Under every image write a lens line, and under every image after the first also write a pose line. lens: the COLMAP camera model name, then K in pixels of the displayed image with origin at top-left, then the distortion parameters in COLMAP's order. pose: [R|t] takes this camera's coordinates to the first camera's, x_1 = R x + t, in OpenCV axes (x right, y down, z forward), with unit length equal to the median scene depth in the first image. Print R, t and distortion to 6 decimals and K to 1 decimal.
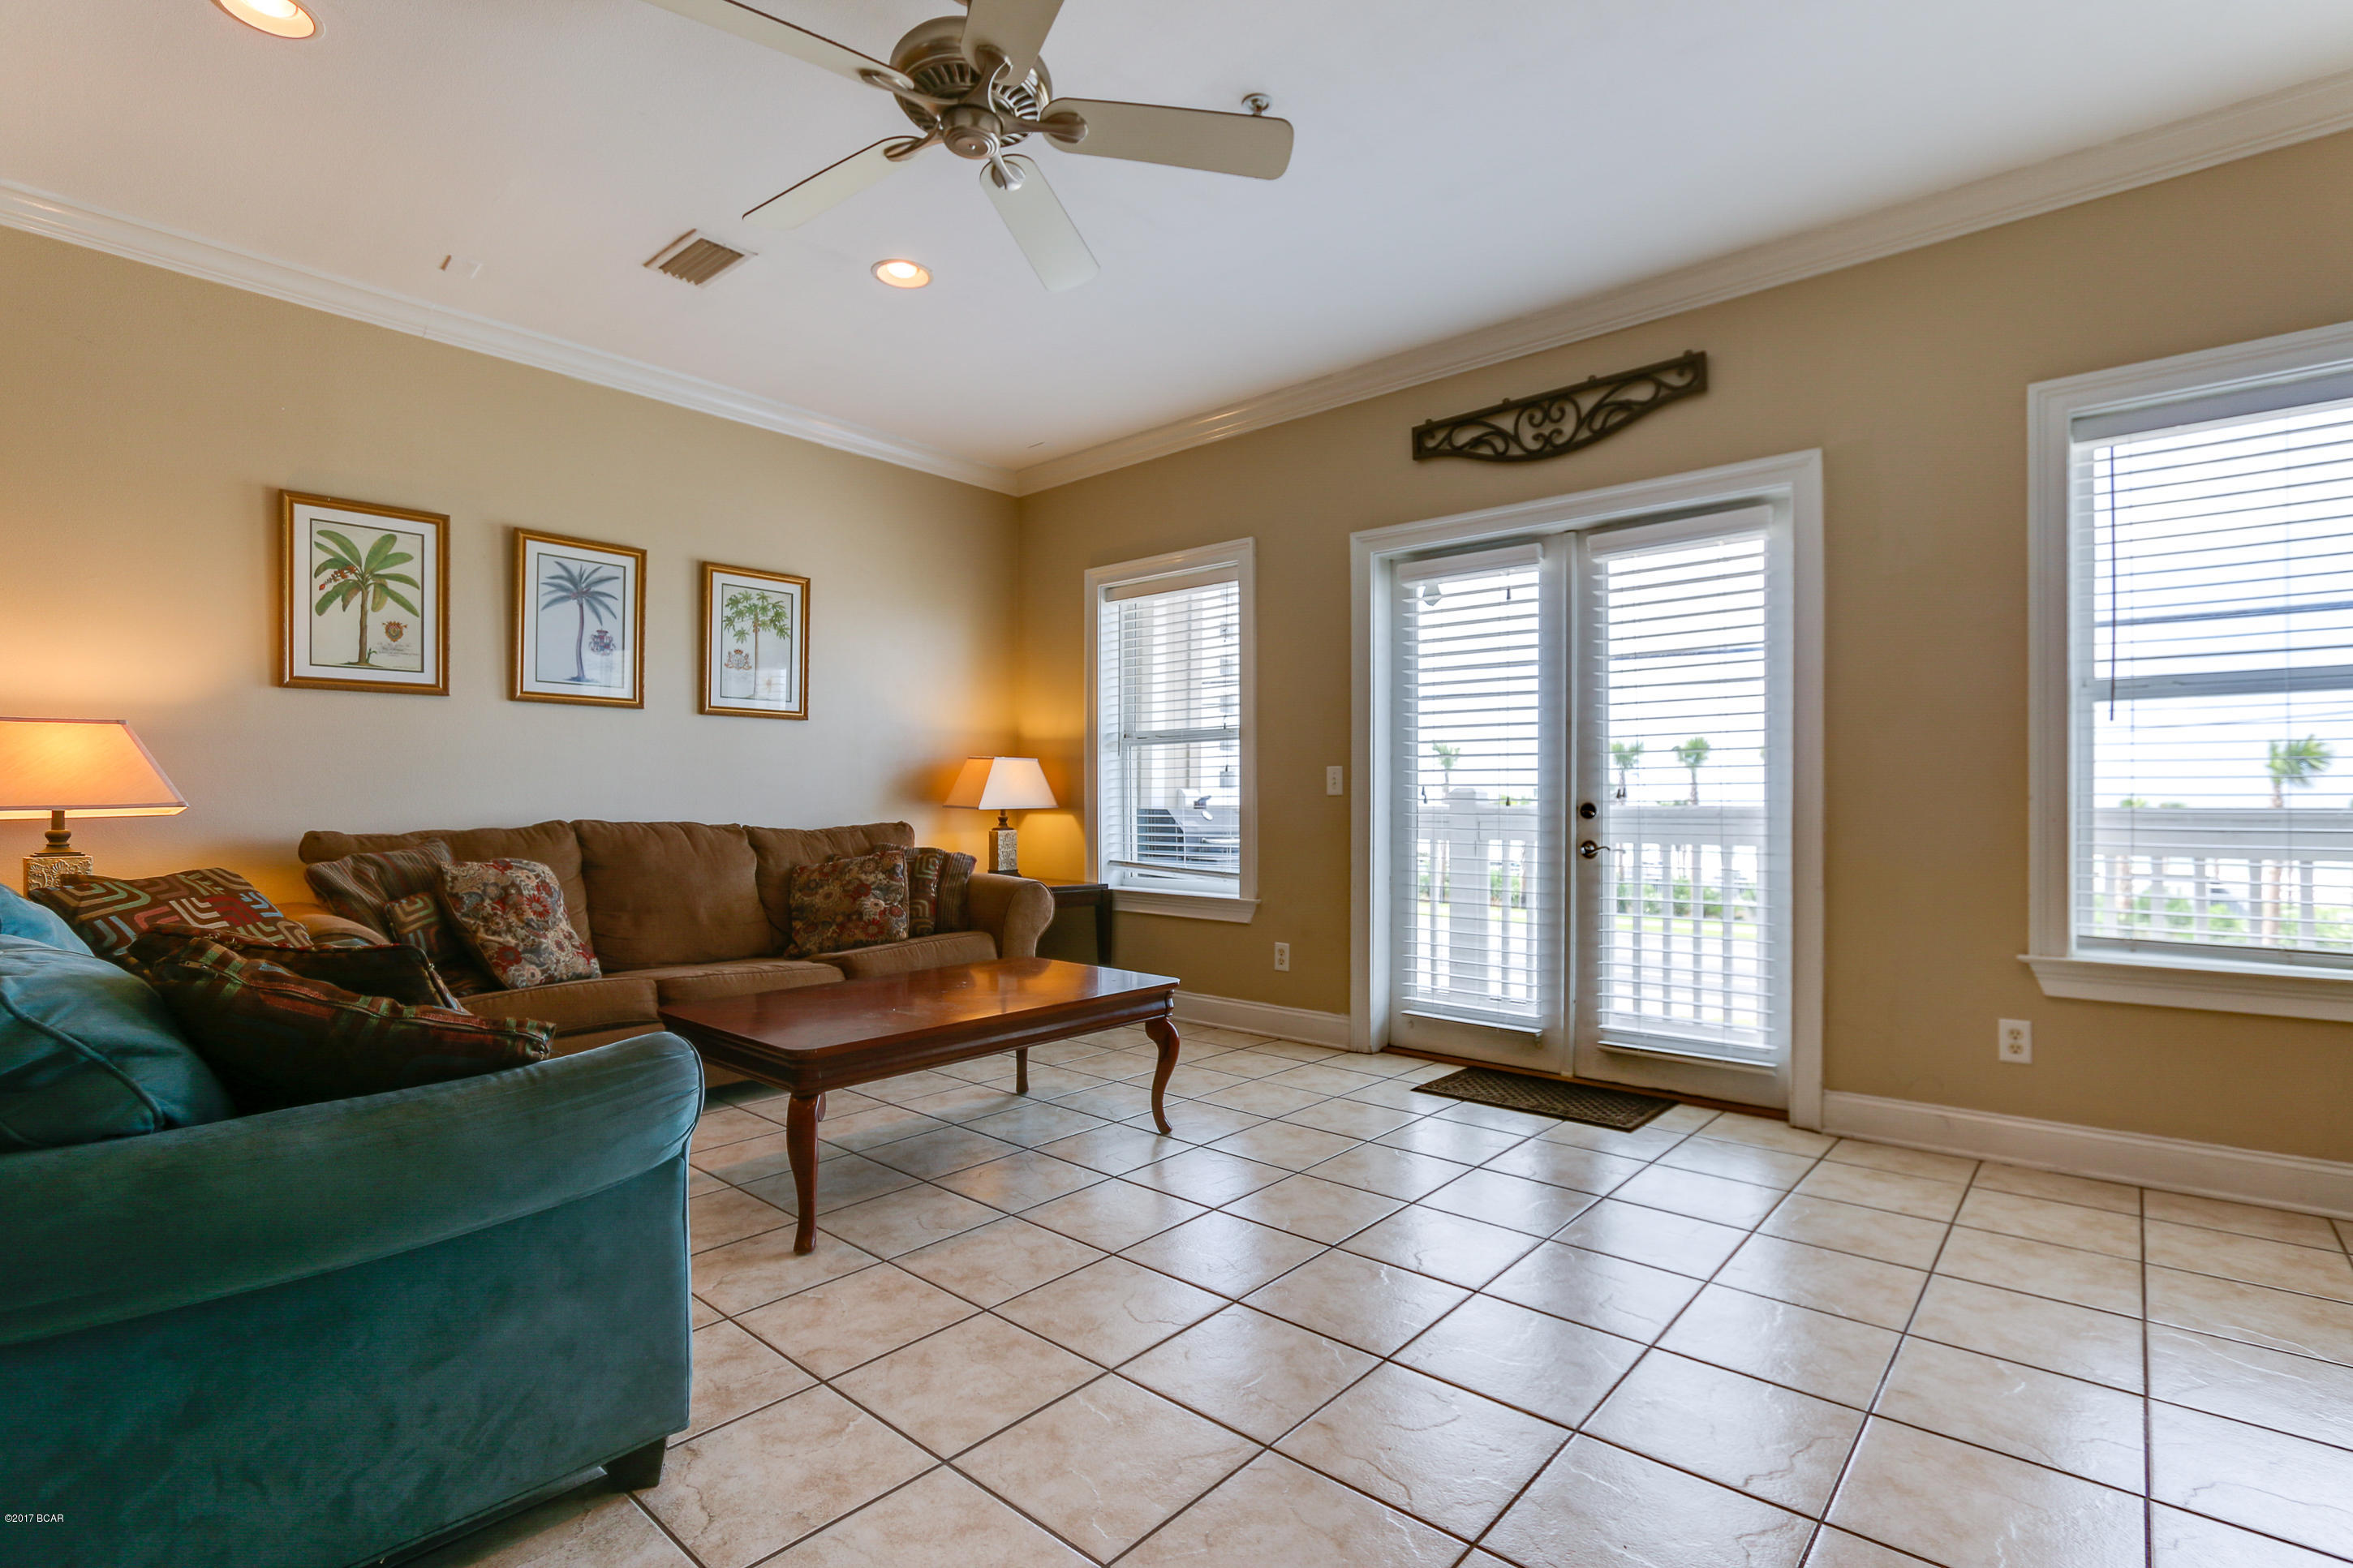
lens RADIAL K [[1097.6, 0, 1182.8], [0, 1097.6, 778.4], [0, 0, 1]] dist [-0.015017, 0.003562]
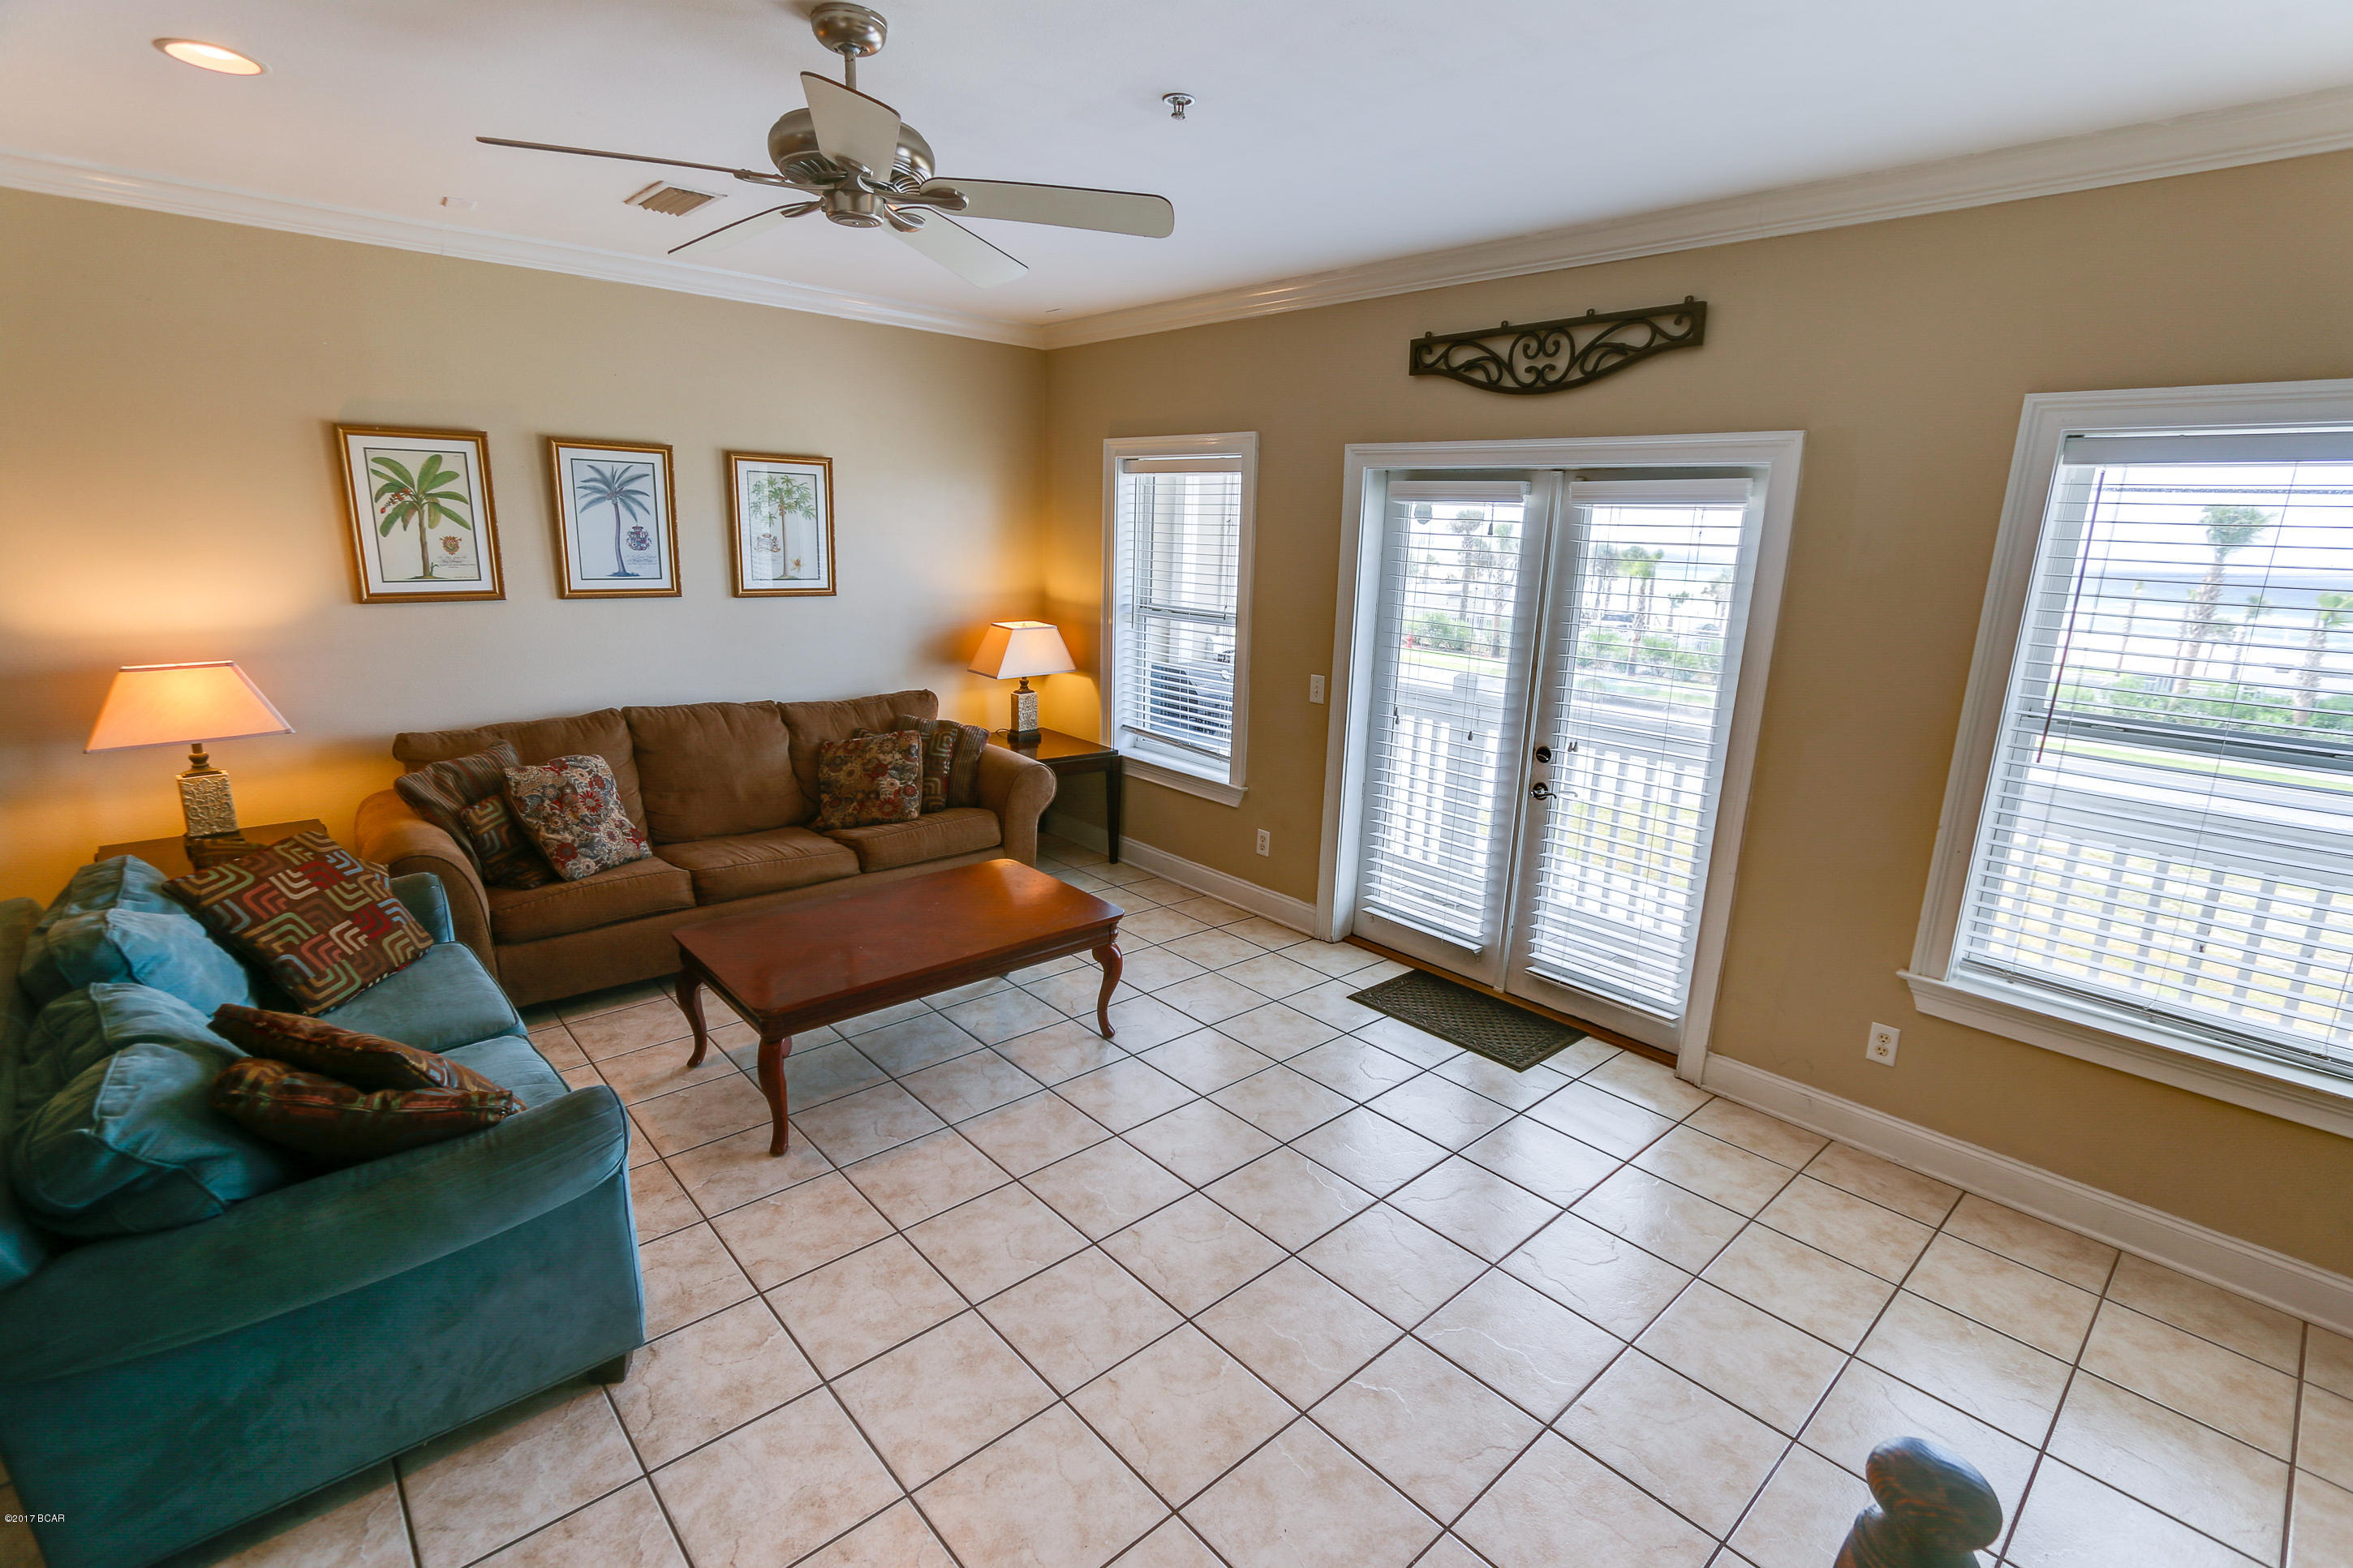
lens RADIAL K [[1097.6, 0, 1172.9], [0, 1097.6, 759.8], [0, 0, 1]] dist [-0.015017, 0.003562]
pose [[0.992372, 0.053413, -0.111109, 0.151253], [-0.025736, 0.971168, 0.237004, -0.217780], [0.120565, -0.232336, 0.965134, -0.037810]]
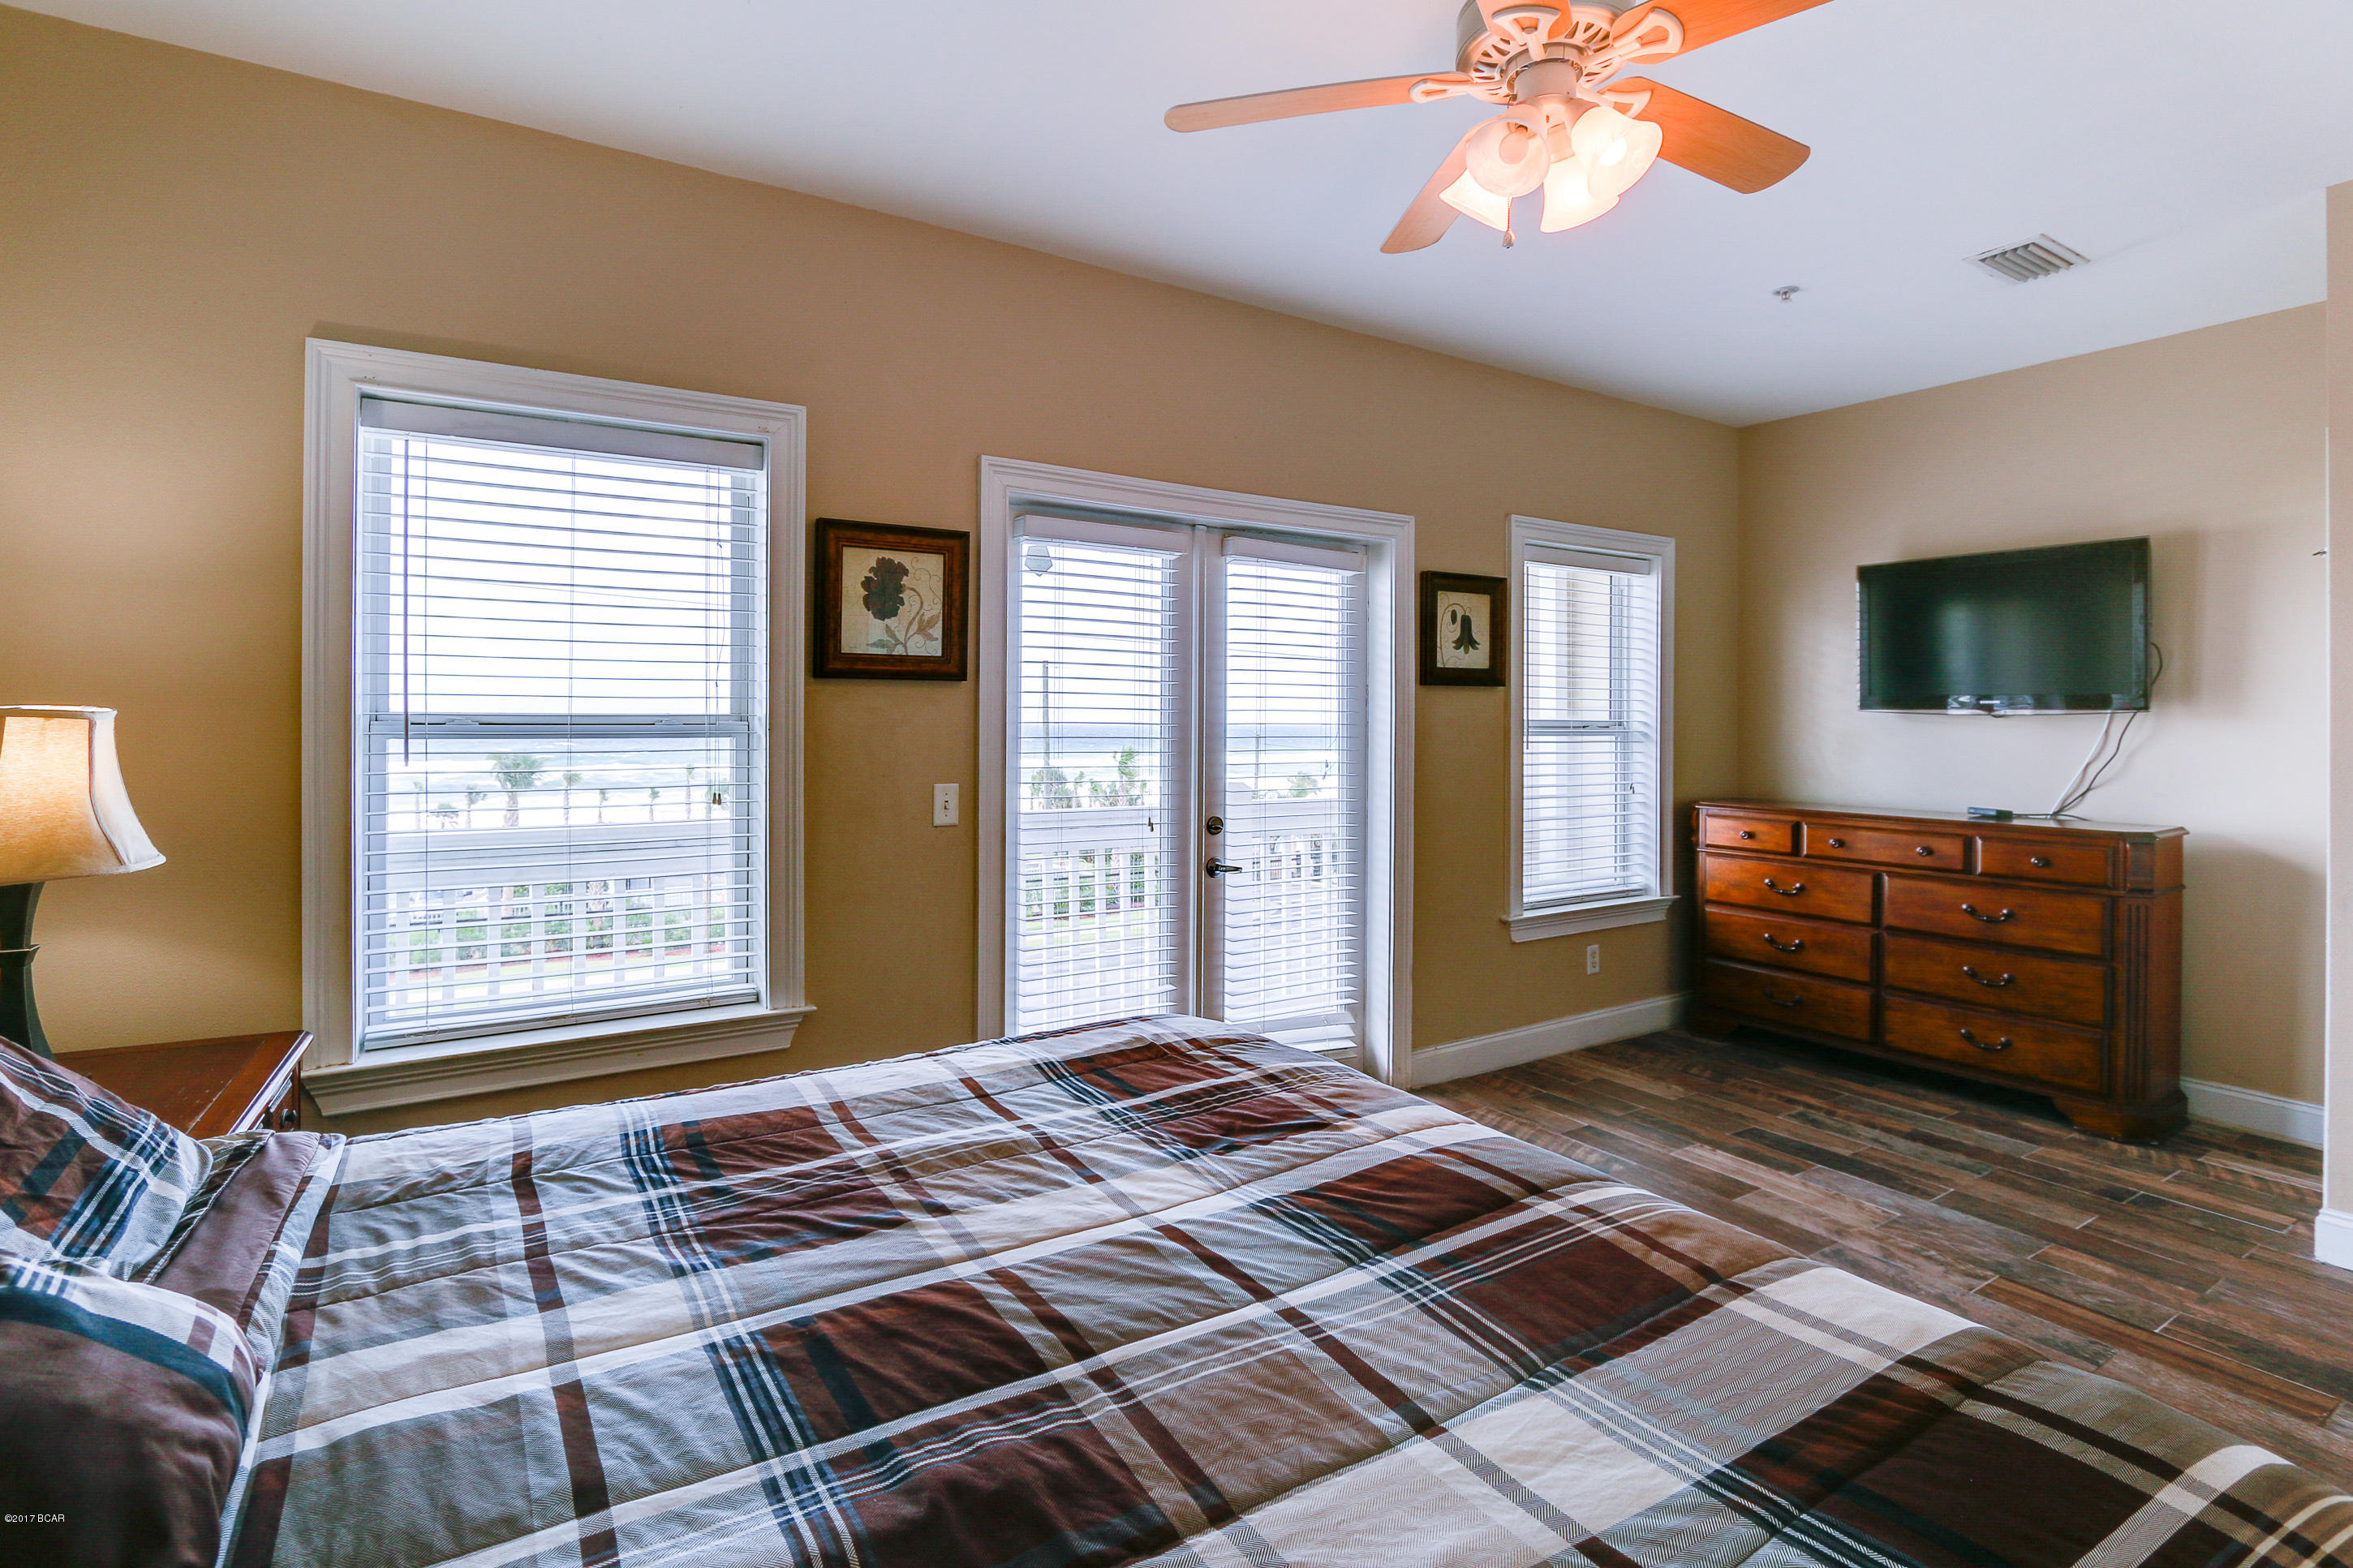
lens RADIAL K [[1097.6, 0, 1170.8], [0, 1097.6, 741.1], [0, 0, 1]] dist [-0.015017, 0.003562]
pose [[0.276147, 0.009965, 0.961064, -0.600798], [0.000369, 0.999945, -0.010475, -0.037672], [-0.961115, 0.003248, 0.276128, 0.840042]]
